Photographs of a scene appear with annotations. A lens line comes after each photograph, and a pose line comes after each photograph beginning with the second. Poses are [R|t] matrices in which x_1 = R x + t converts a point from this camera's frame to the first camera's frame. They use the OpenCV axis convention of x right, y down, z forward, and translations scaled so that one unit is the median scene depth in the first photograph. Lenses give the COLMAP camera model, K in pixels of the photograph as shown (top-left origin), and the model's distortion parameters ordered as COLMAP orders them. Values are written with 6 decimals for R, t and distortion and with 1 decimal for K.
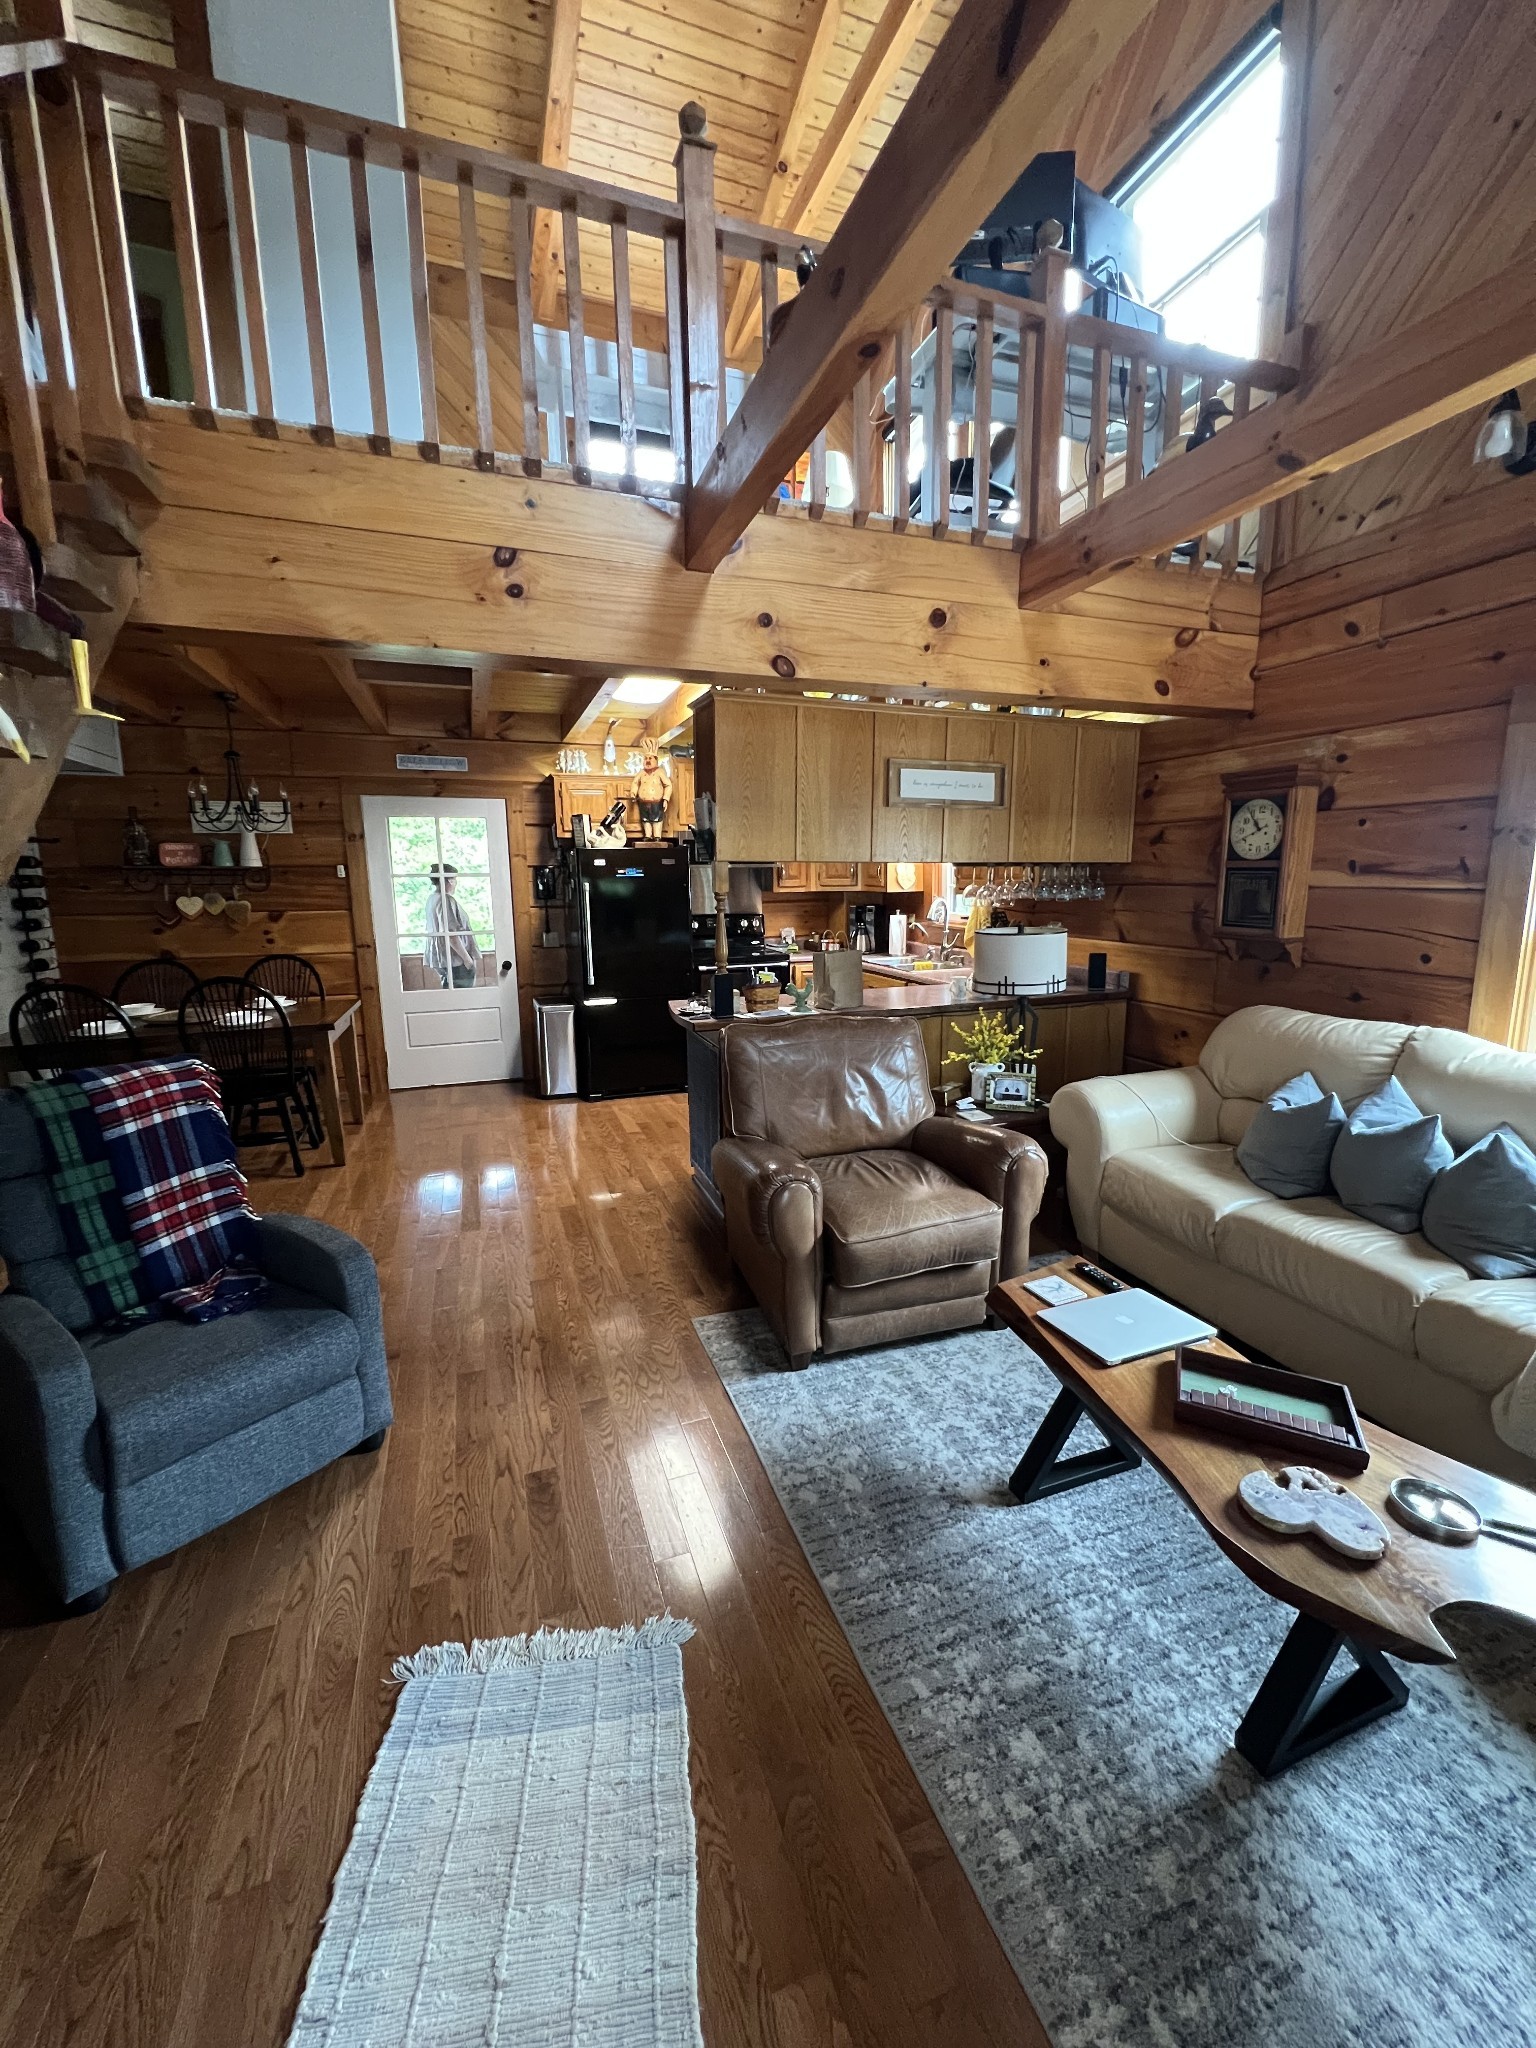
lens RADIAL K [[828.6, 0, 776.5], [0, 828.6, 1018.0], [0, 0, 1]] dist [-0.003176, 0.000805]
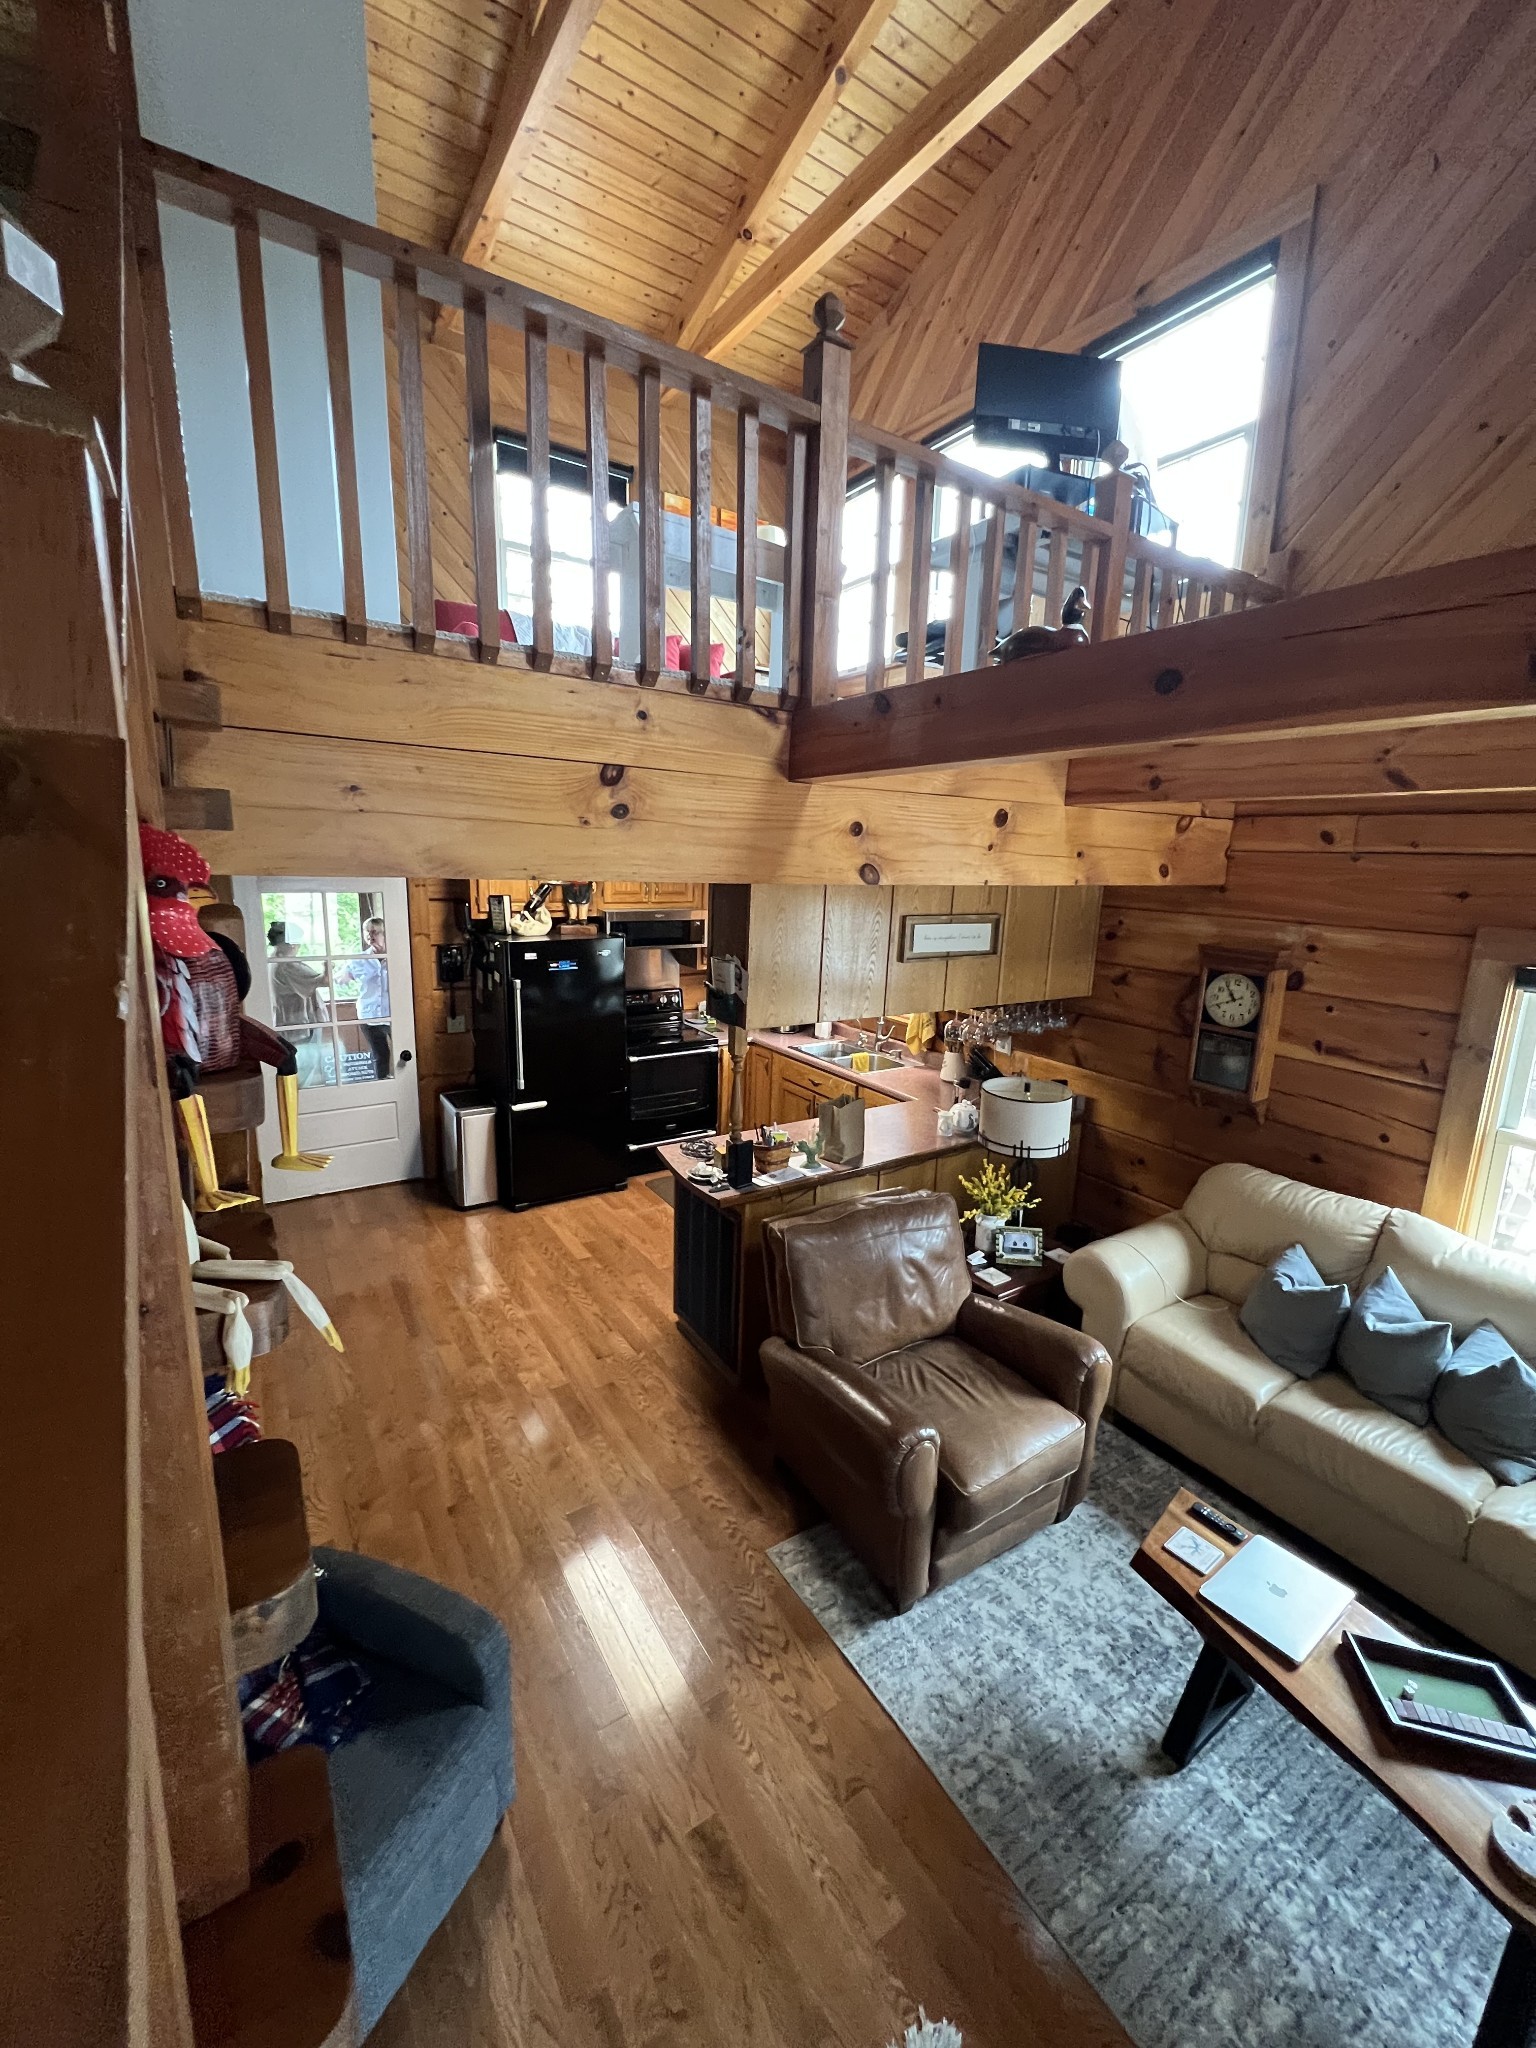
lens RADIAL K [[828.6, 0, 781.9], [0, 828.6, 1021.2], [0, 0, 1]] dist [-0.003176, 0.000805]
pose [[0.972111, -0.005613, 0.234456, -0.323438], [-0.001134, 0.999589, 0.028629, -0.289989], [-0.234520, -0.028096, 0.971705, 0.092680]]
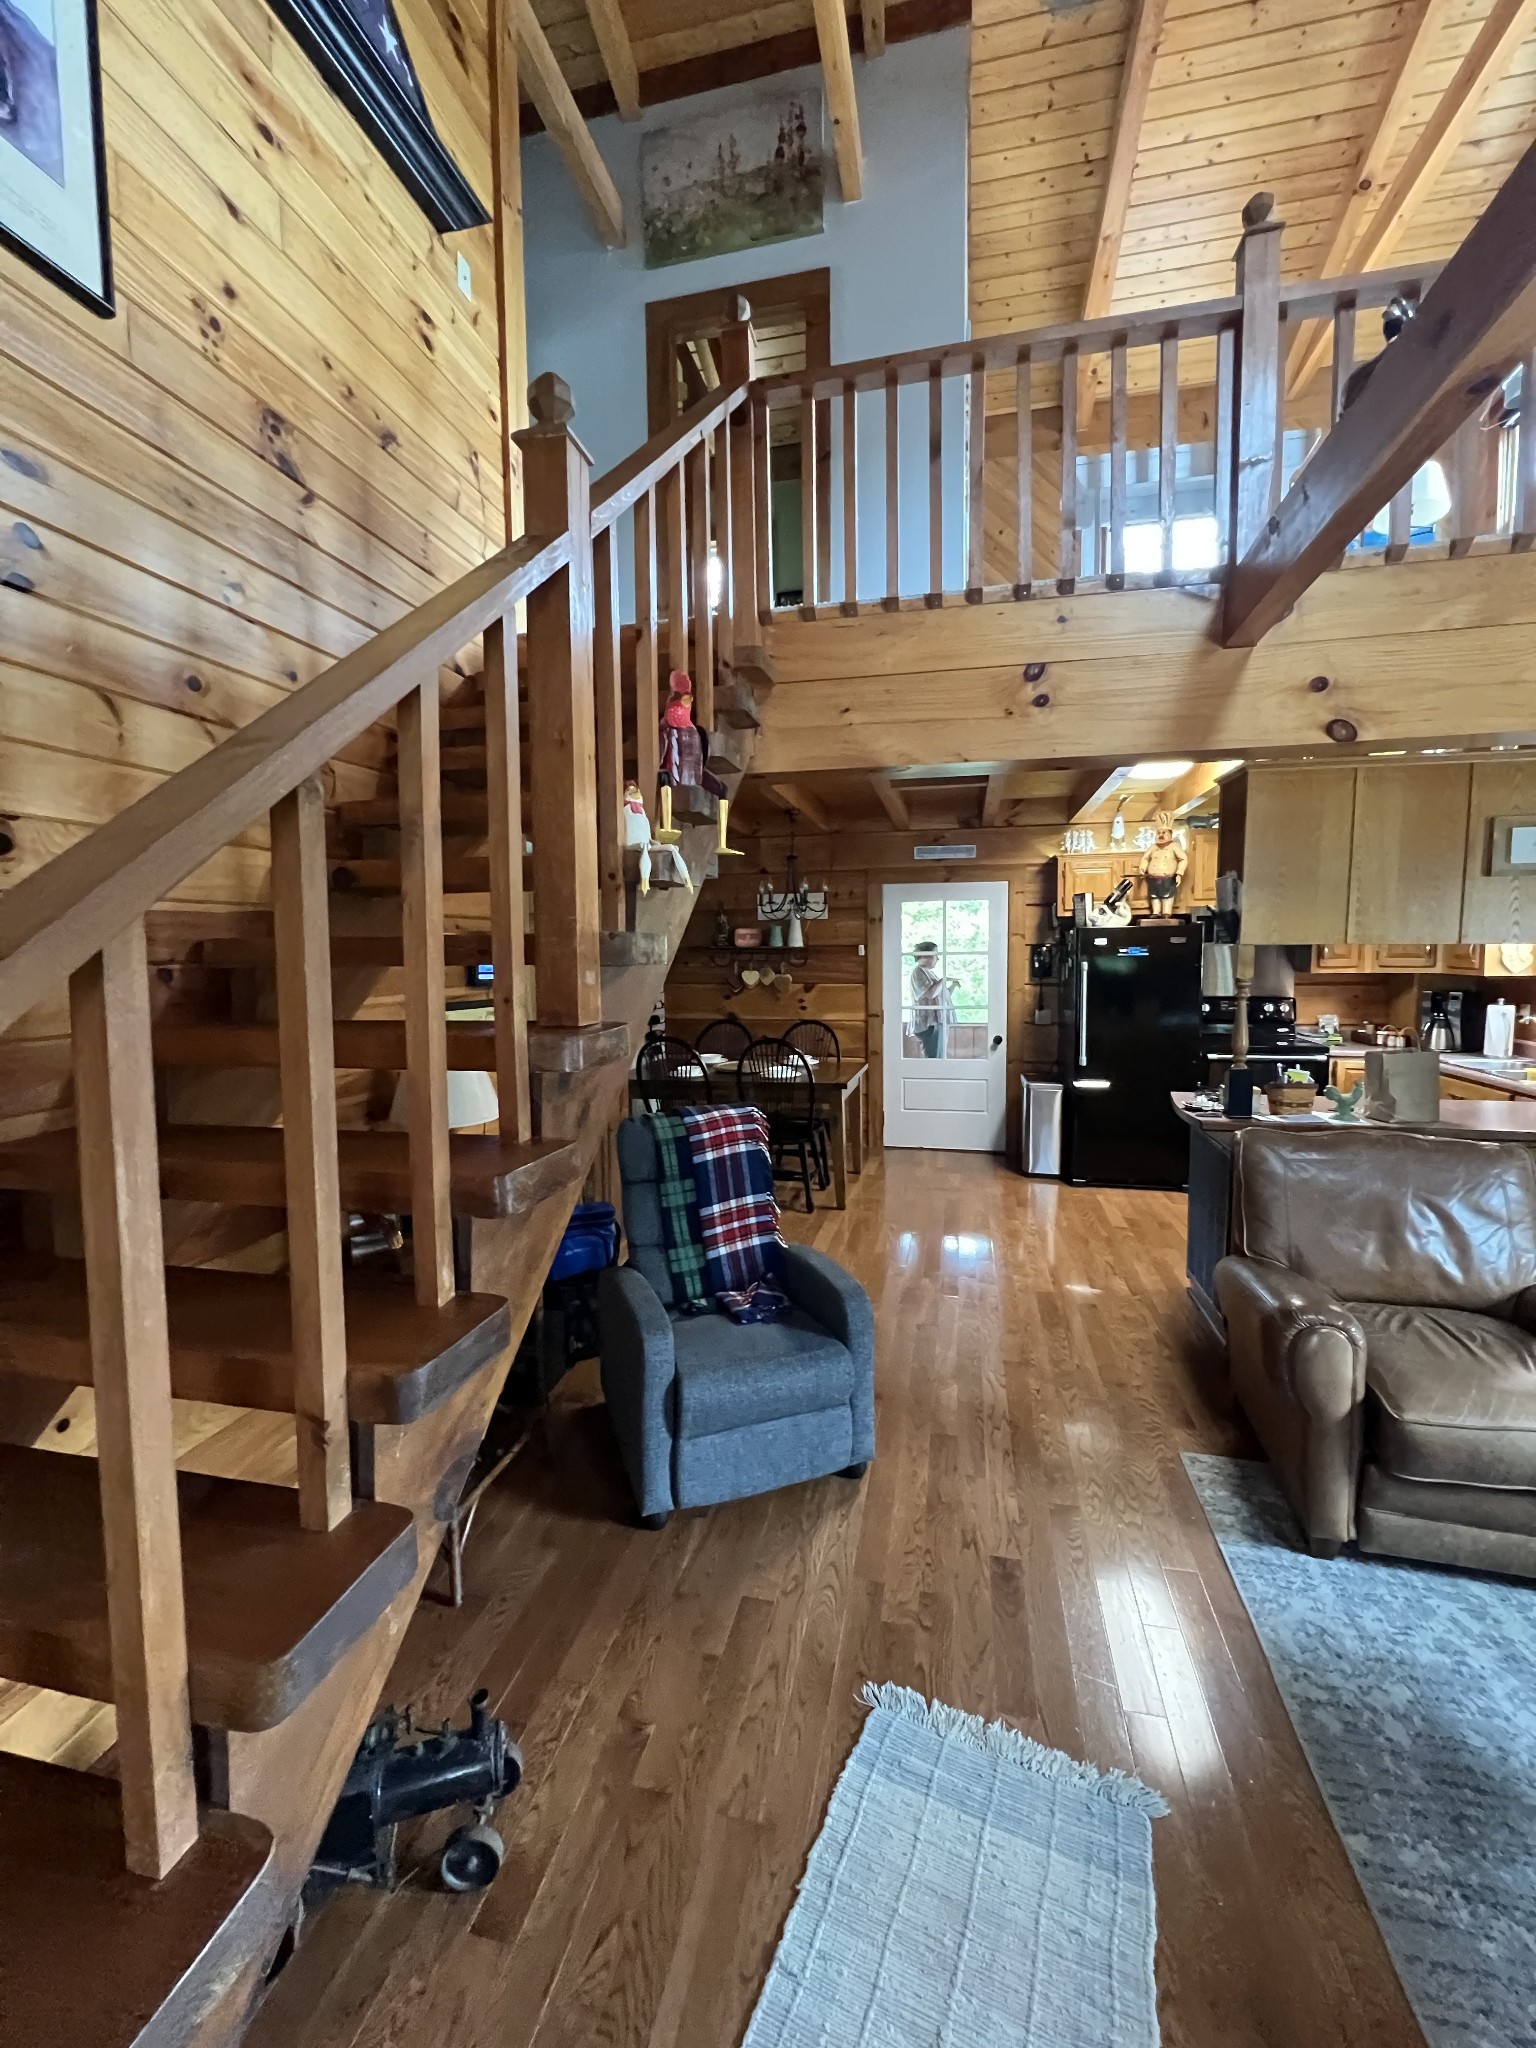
lens RADIAL K [[828.6, 0, 765.9], [0, 828.6, 1016.0], [0, 0, 1]] dist [-0.003176, 0.000805]
pose [[0.834907, 0.044633, -0.548579, -0.006527], [-0.091979, 0.994005, -0.059112, -0.013023], [0.542652, 0.099811, 0.834006, -0.042372]]
